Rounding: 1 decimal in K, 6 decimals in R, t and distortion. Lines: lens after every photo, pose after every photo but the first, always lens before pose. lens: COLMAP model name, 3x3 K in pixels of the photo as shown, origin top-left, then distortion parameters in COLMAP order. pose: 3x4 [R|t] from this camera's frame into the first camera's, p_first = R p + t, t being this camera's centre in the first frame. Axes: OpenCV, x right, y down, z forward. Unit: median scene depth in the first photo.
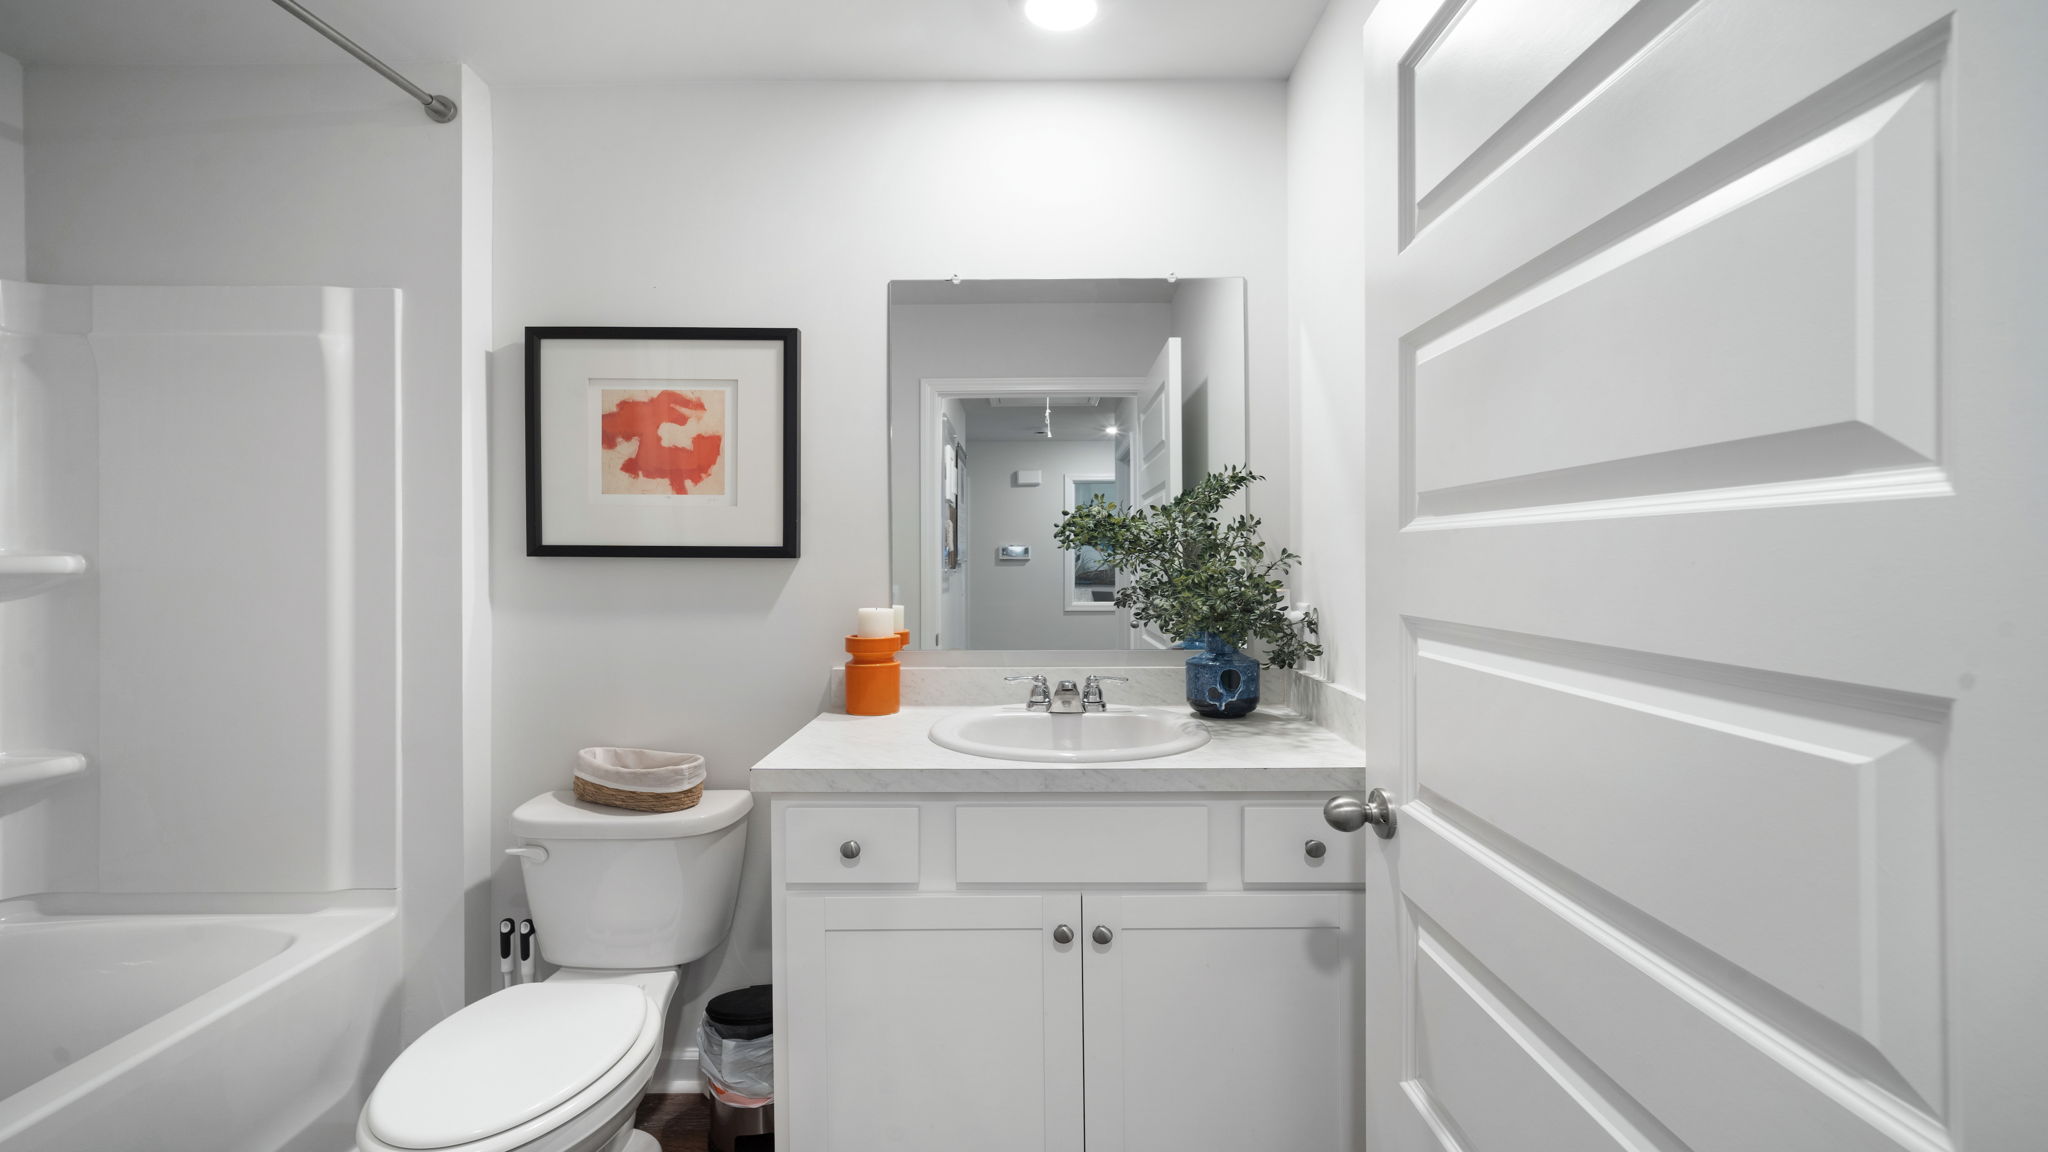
lens RADIAL K [[913.8, 0, 1035.8], [0, 913.8, 568.4], [0, 0, 1]] dist [-0.017145, 0.005535]
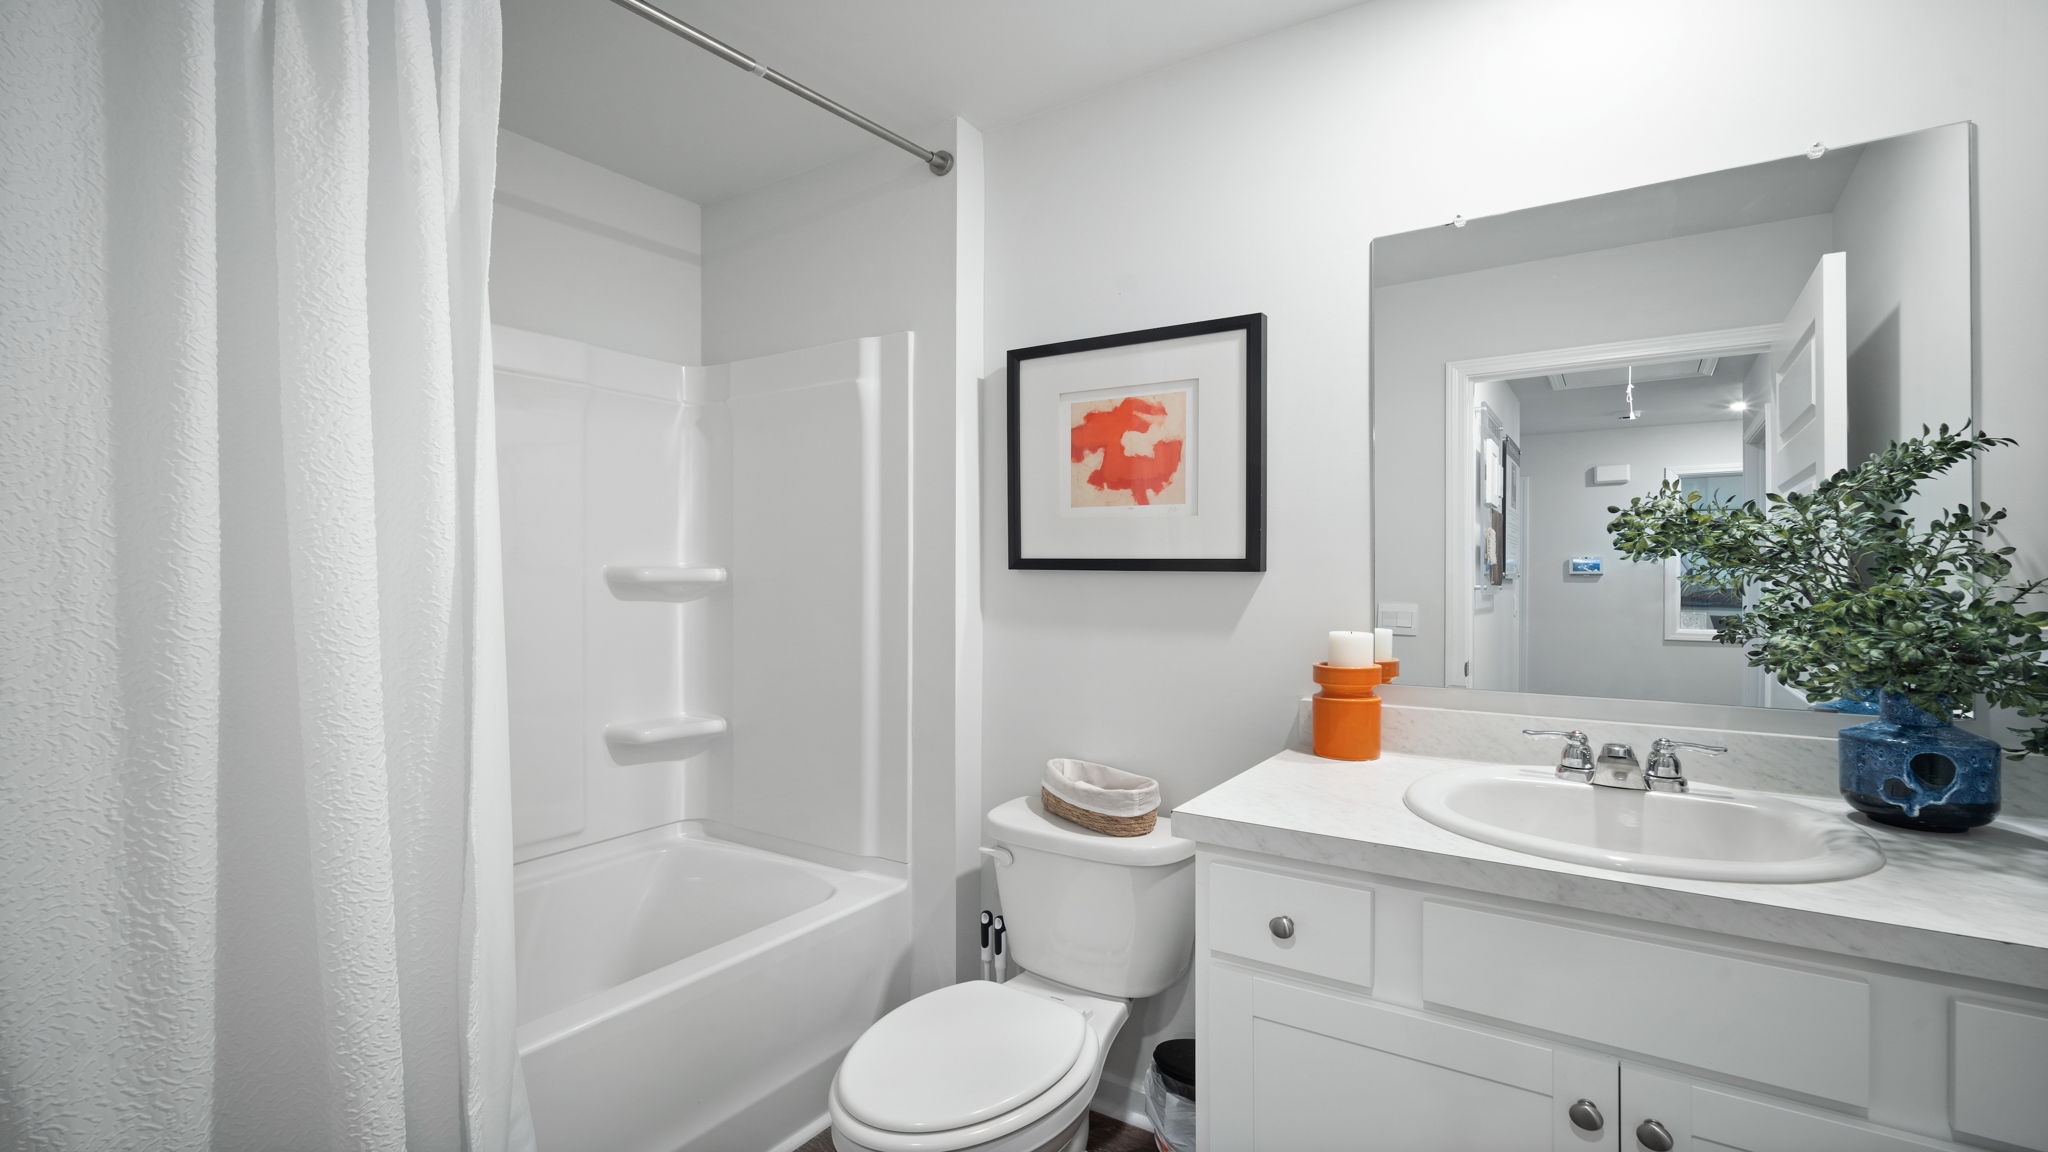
lens RADIAL K [[913.8, 0, 1011.9], [0, 913.8, 577.4], [0, 0, 1]] dist [-0.017145, 0.005535]
pose [[0.825549, 0.006120, -0.564297, 0.040430], [-0.009031, 0.999956, -0.002367, -0.001707], [0.564258, 0.007050, 0.825569, 0.134362]]
